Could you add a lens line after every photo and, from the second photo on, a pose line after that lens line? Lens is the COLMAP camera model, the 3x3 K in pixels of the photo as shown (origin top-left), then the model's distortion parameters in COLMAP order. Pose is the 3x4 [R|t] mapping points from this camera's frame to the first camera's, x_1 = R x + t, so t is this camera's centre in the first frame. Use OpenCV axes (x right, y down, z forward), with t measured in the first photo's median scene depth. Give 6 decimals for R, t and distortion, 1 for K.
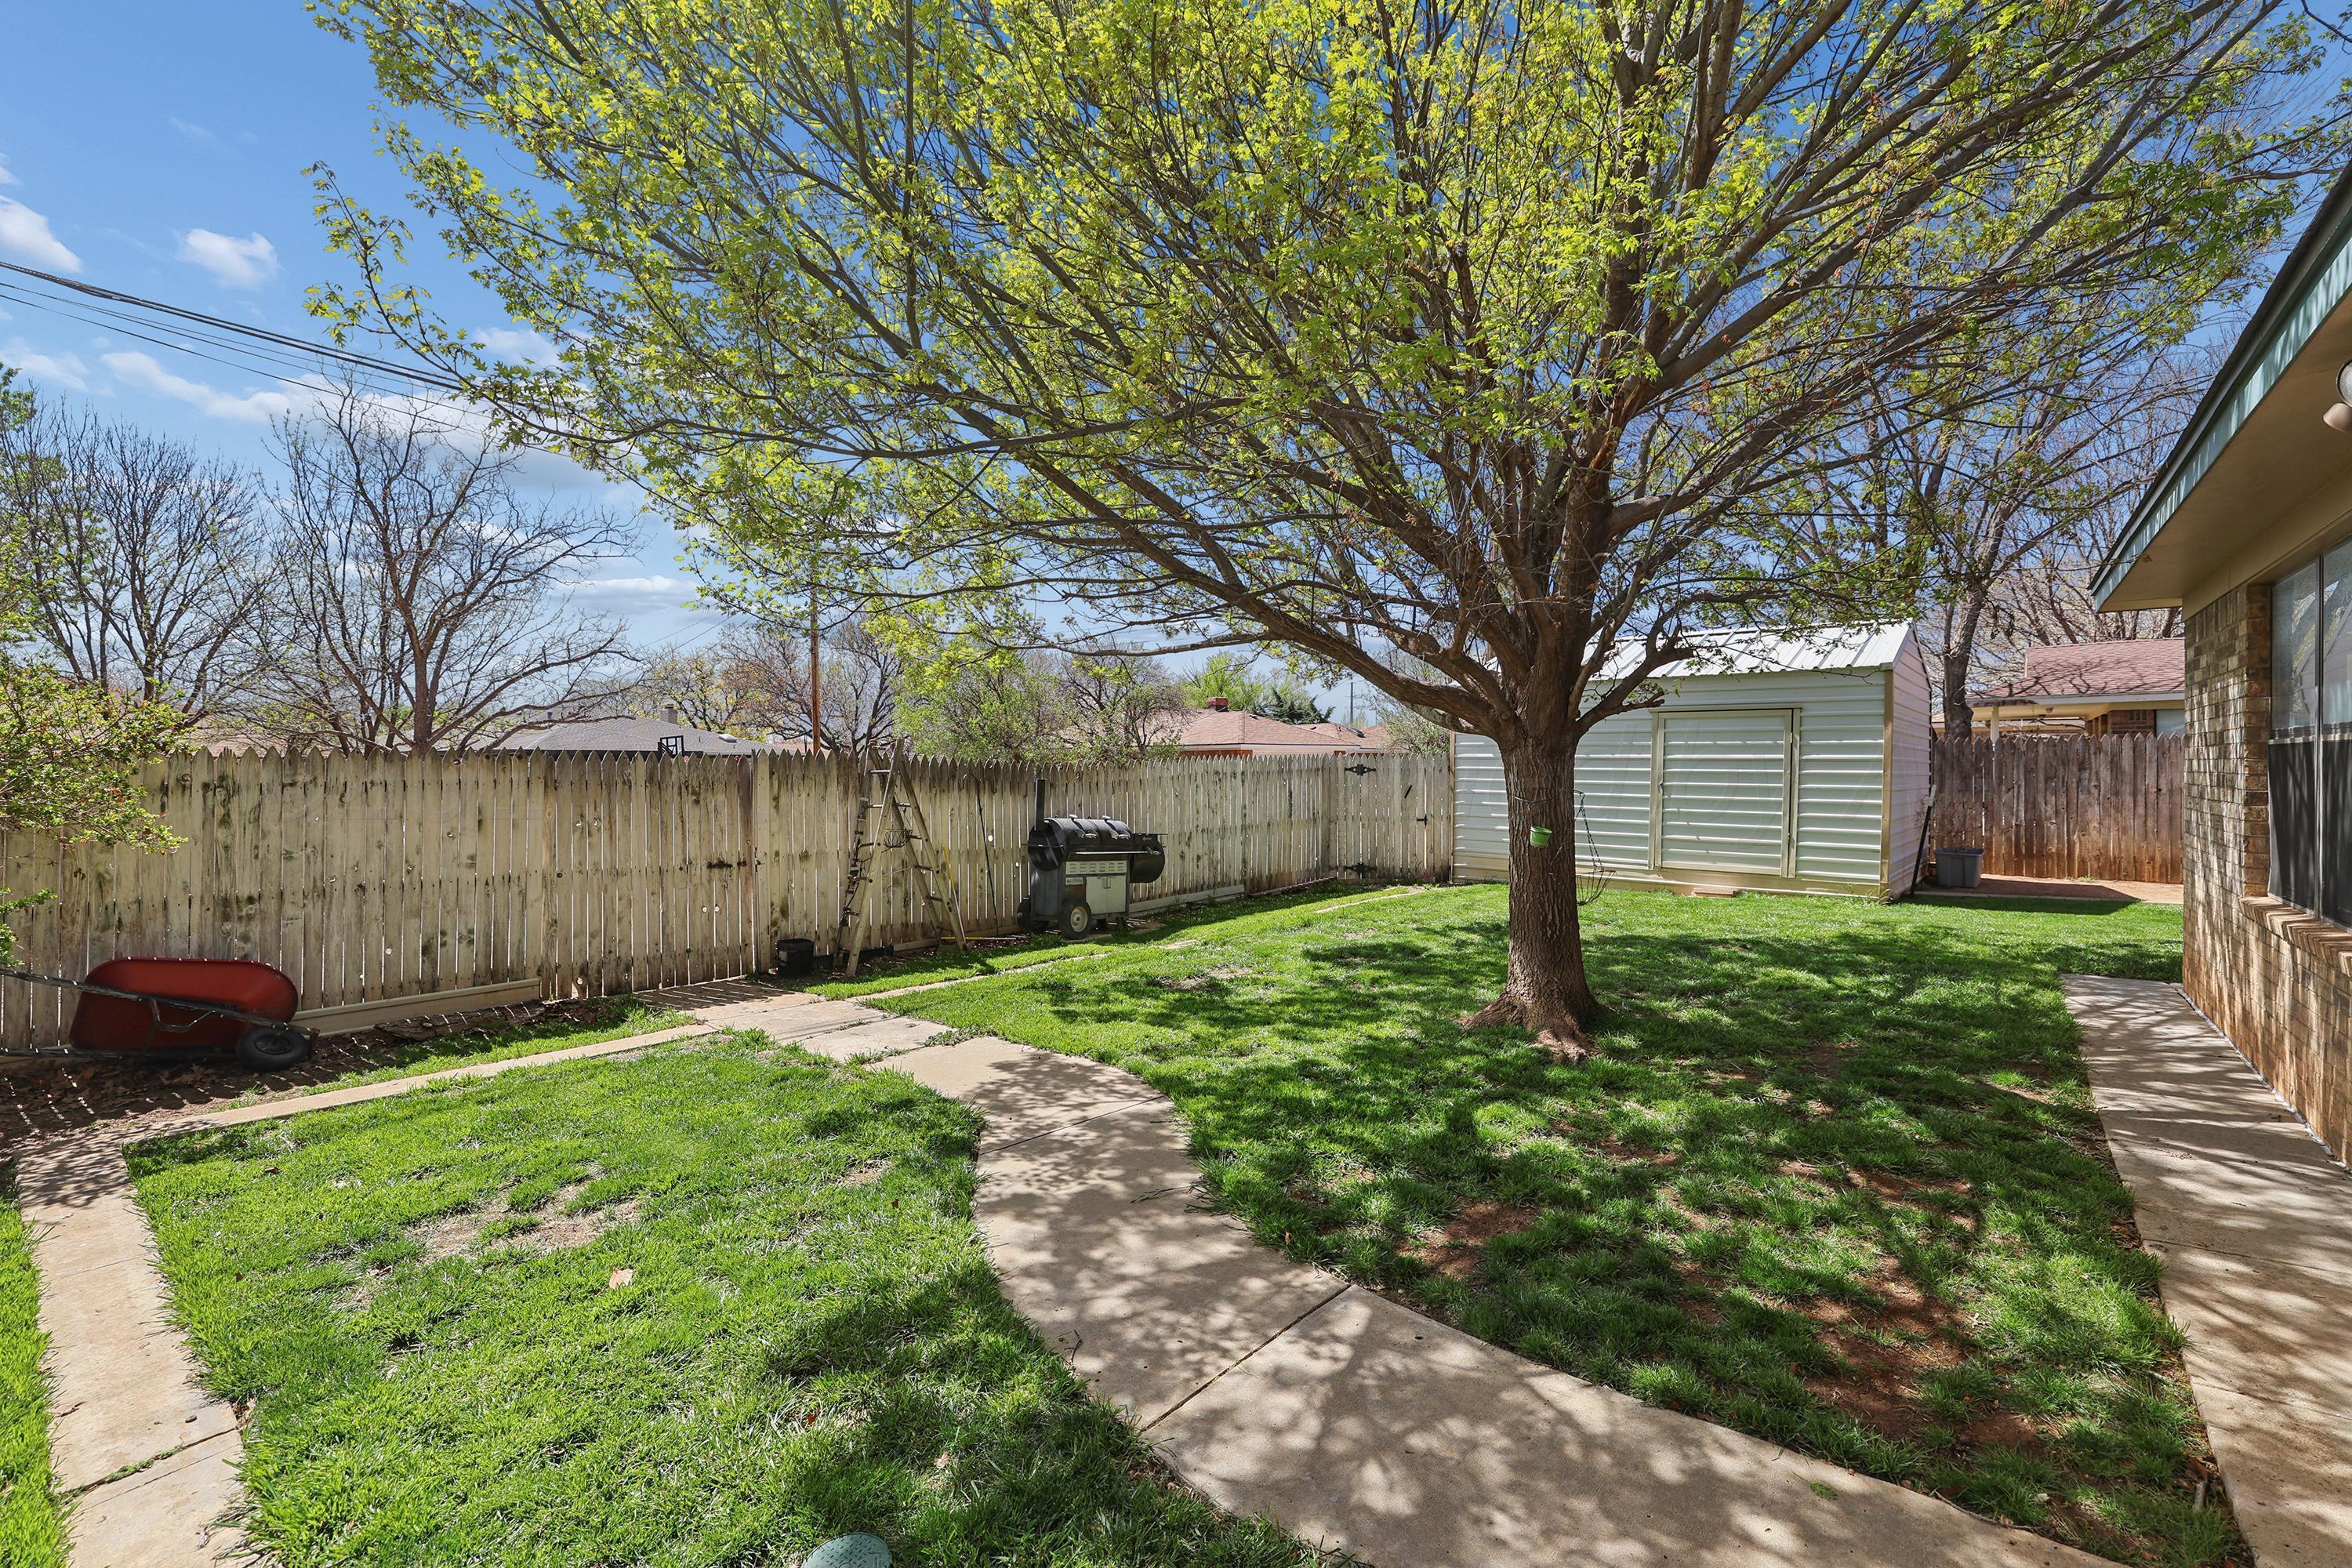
lens RADIAL K [[1020.1, 0, 1174.7], [0, 1020.1, 771.9], [0, 0, 1]] dist [-0.016249, 0.002013]
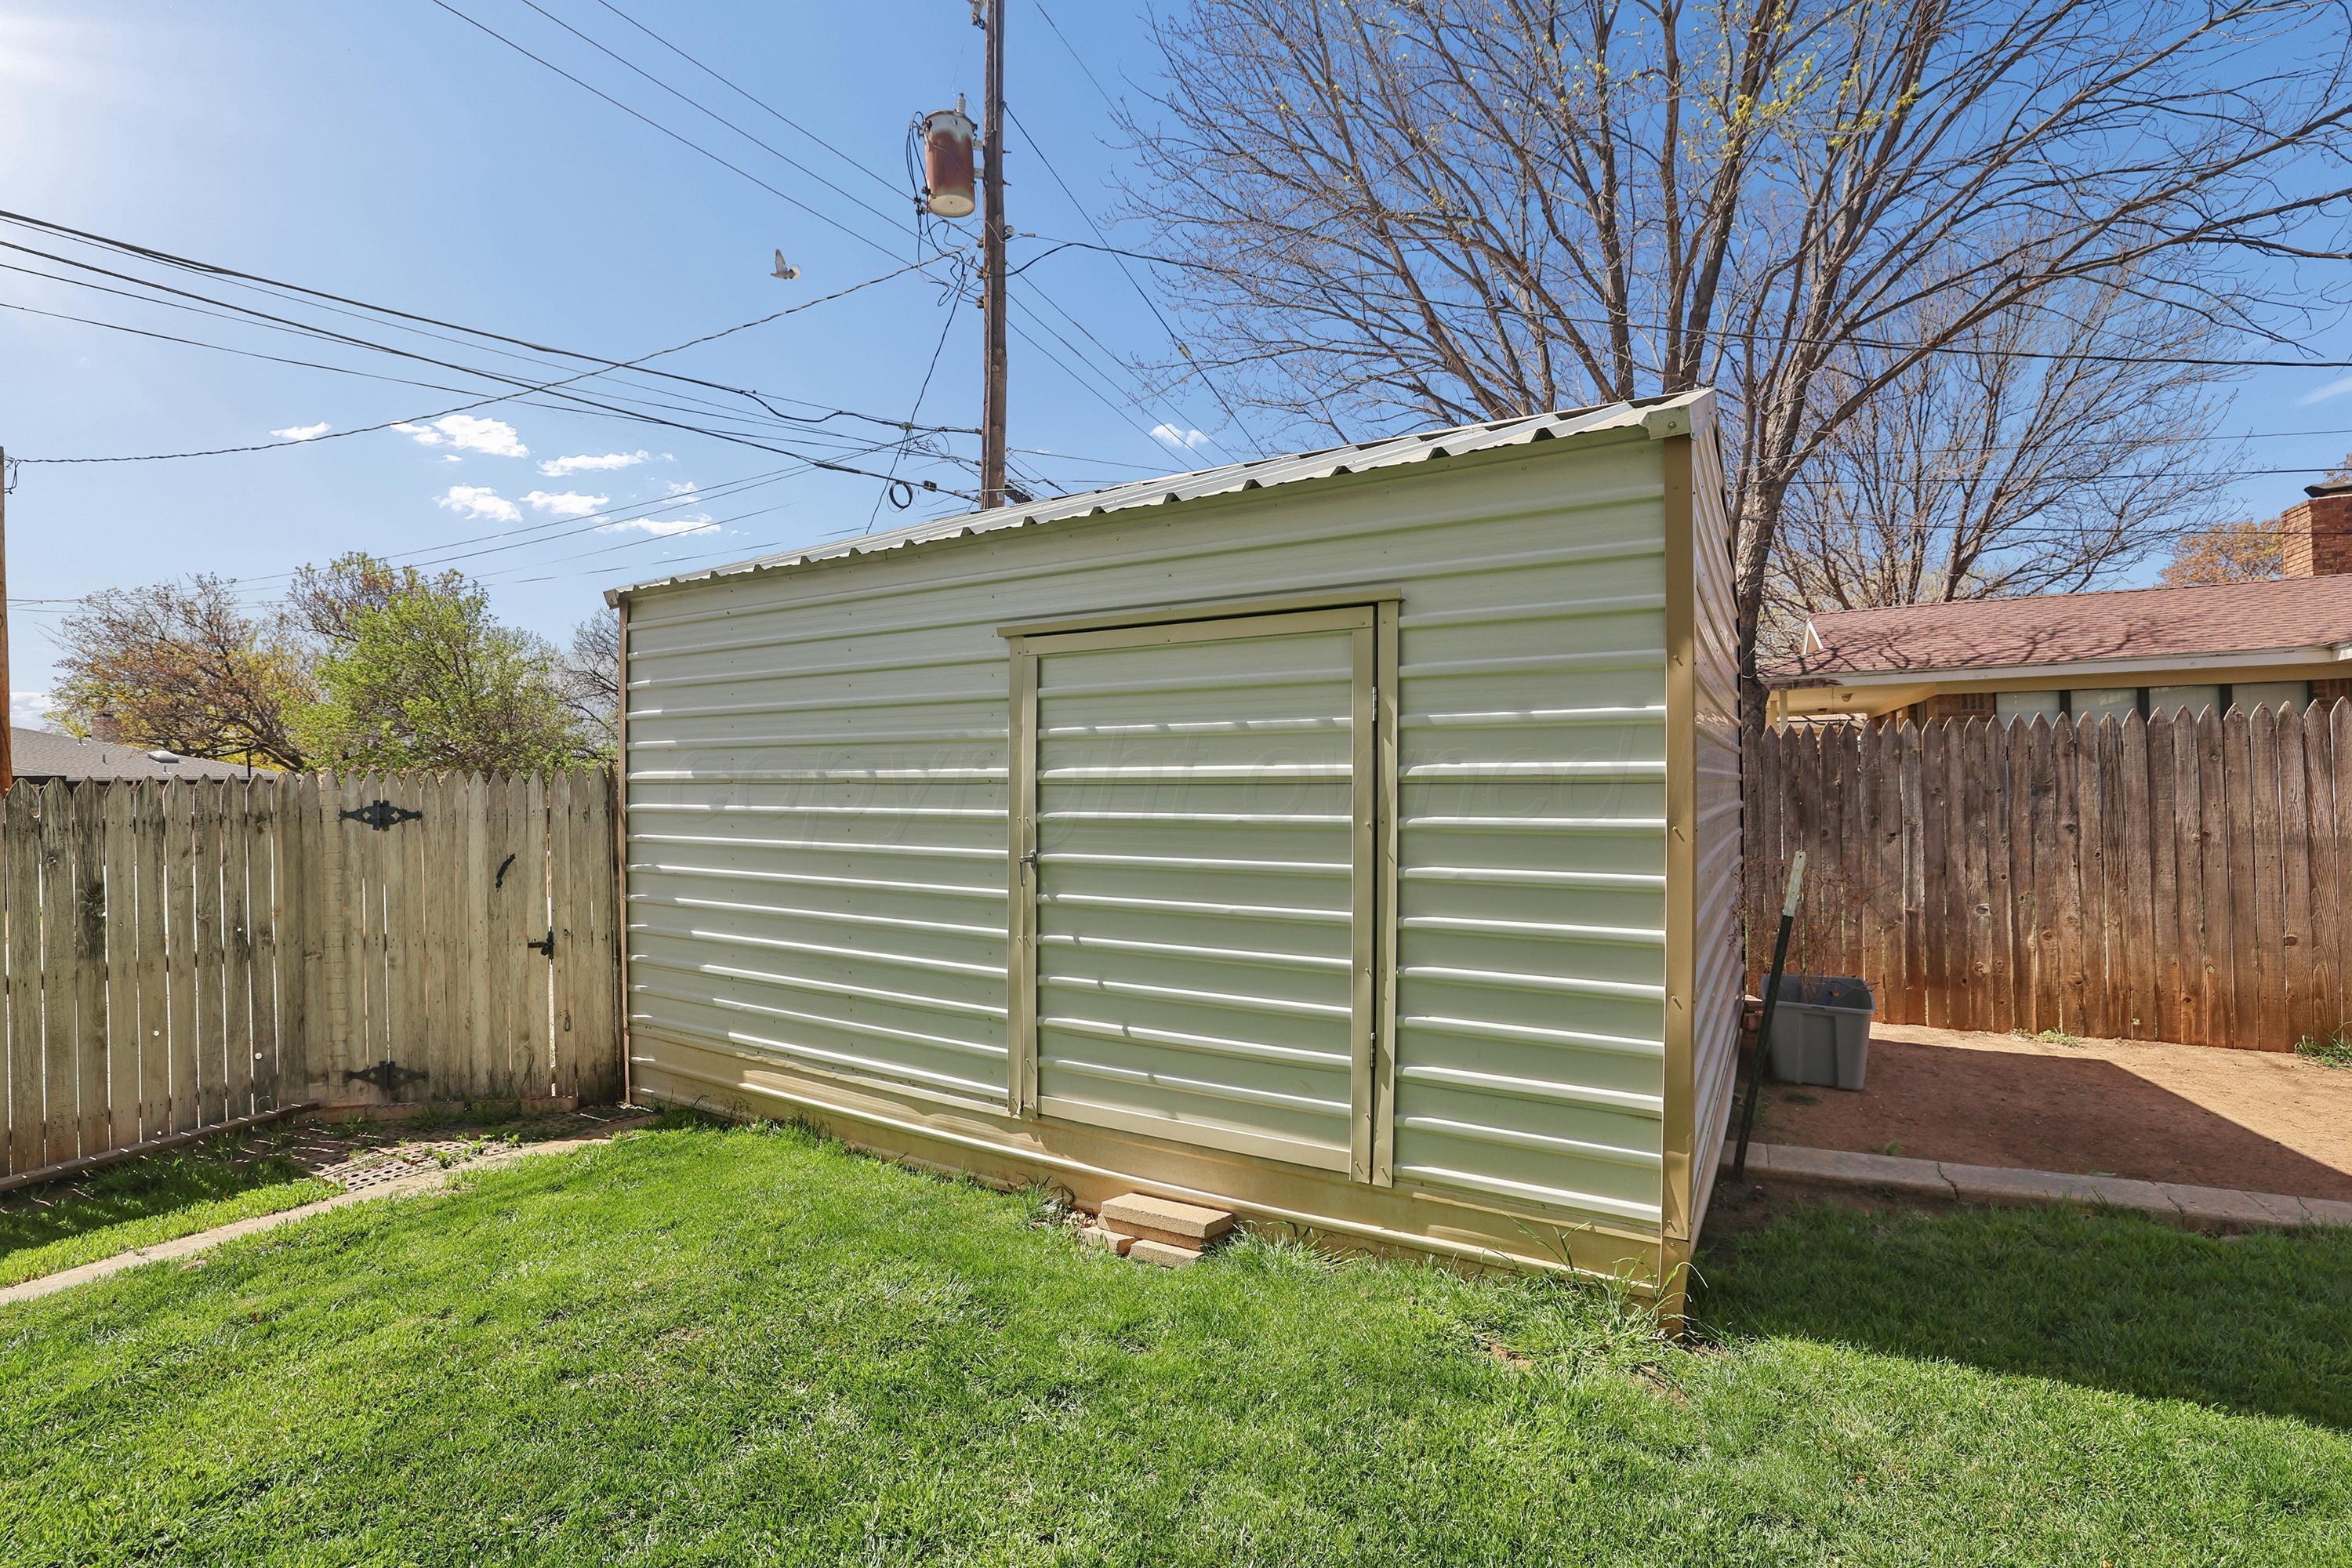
lens RADIAL K [[1020.1, 0, 1179.7], [0, 1020.1, 780.0], [0, 0, 1]] dist [-0.016249, 0.002013]
pose [[0.979654, -0.011623, 0.200355, 0.408857], [0.013844, 0.999857, -0.009687, -0.007219], [-0.200214, 0.012263, 0.979676, 0.600771]]
